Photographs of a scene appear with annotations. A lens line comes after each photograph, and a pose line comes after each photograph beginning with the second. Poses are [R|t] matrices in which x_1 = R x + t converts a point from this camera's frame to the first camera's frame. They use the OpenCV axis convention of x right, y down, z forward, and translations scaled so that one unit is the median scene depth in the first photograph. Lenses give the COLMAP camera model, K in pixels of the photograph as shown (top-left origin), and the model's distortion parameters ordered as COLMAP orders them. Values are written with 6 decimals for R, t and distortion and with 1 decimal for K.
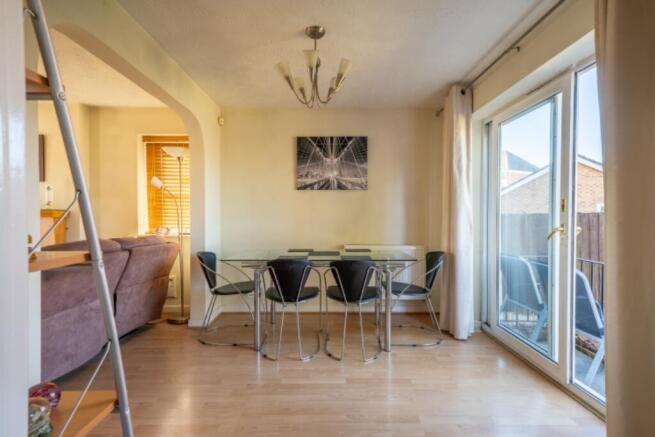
lens RADIAL K [[298.5, 0, 327.6], [0, 298.5, 218.6], [0, 0, 1]] dist [0.003648, 0.000146]
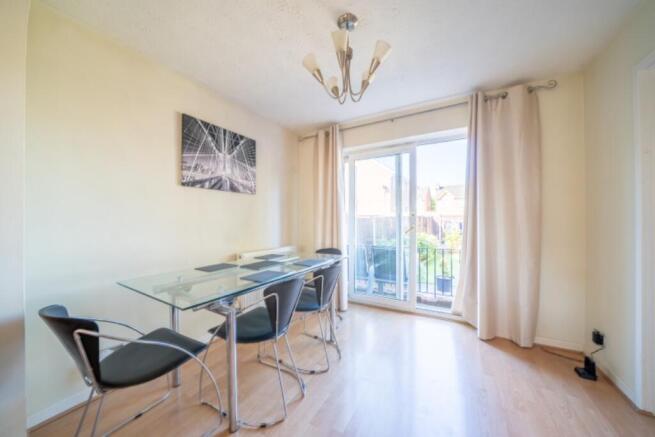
lens RADIAL K [[232.5, 0, 328.9], [0, 232.5, 217.8], [0, 0, 1]] dist [-0.014193, 0.000338]
pose [[0.503128, 0.004662, 0.864200, -0.407694], [0.010168, 0.999884, -0.011314, -0.008257], [-0.864152, 0.014479, 0.503022, 0.410645]]
